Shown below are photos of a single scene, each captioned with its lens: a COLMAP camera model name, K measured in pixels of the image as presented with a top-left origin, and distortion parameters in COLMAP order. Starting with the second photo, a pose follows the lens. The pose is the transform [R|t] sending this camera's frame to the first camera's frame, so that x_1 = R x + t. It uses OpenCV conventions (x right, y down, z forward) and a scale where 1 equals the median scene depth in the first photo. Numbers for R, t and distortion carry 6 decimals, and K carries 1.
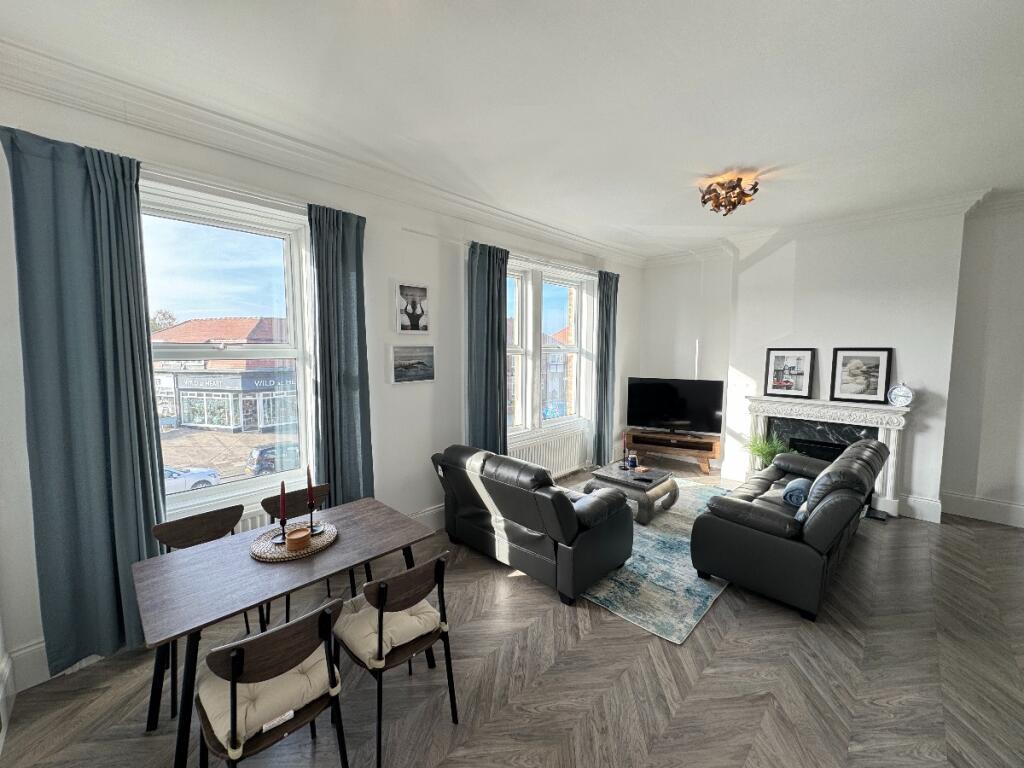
lens RADIAL K [[411.6, 0, 509.5], [0, 411.6, 379.5], [0, 0, 1]] dist [-0.009627, 0.000517]
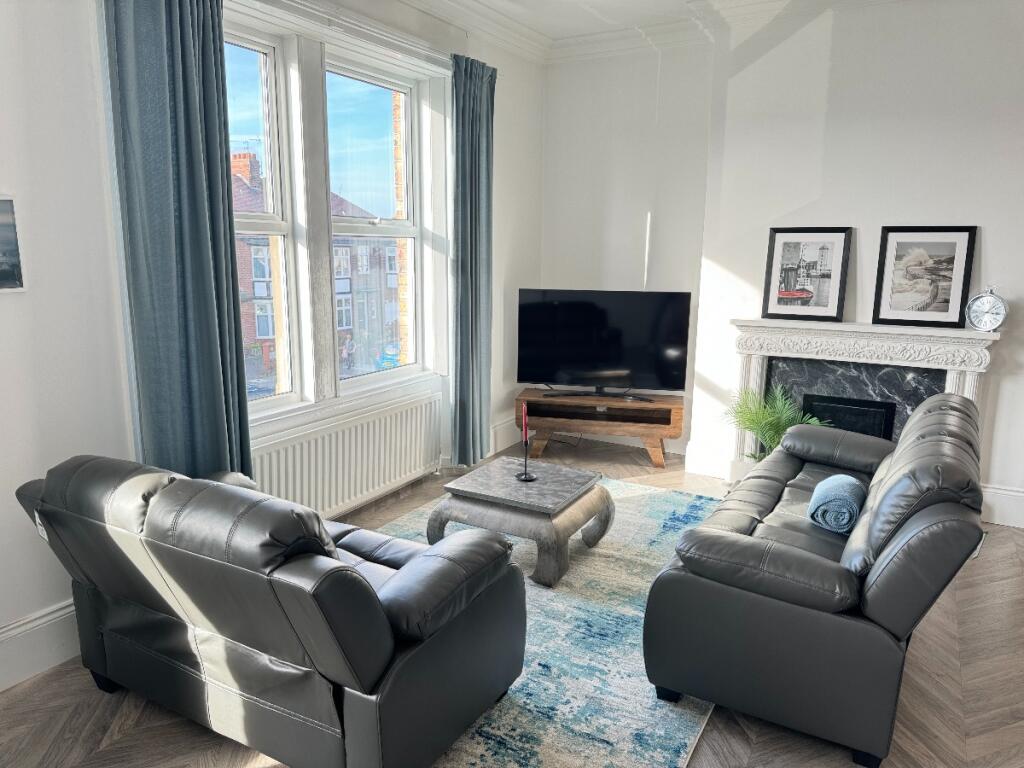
lens RADIAL K [[724.7, 0, 505.0], [0, 724.7, 385.6], [0, 0, 1]] dist [0.043737, -0.033700]
pose [[0.967821, -0.042640, 0.247999, 0.063058], [0.013920, 0.993102, 0.116428, 0.012812], [-0.251253, -0.109230, 0.961738, 0.180191]]
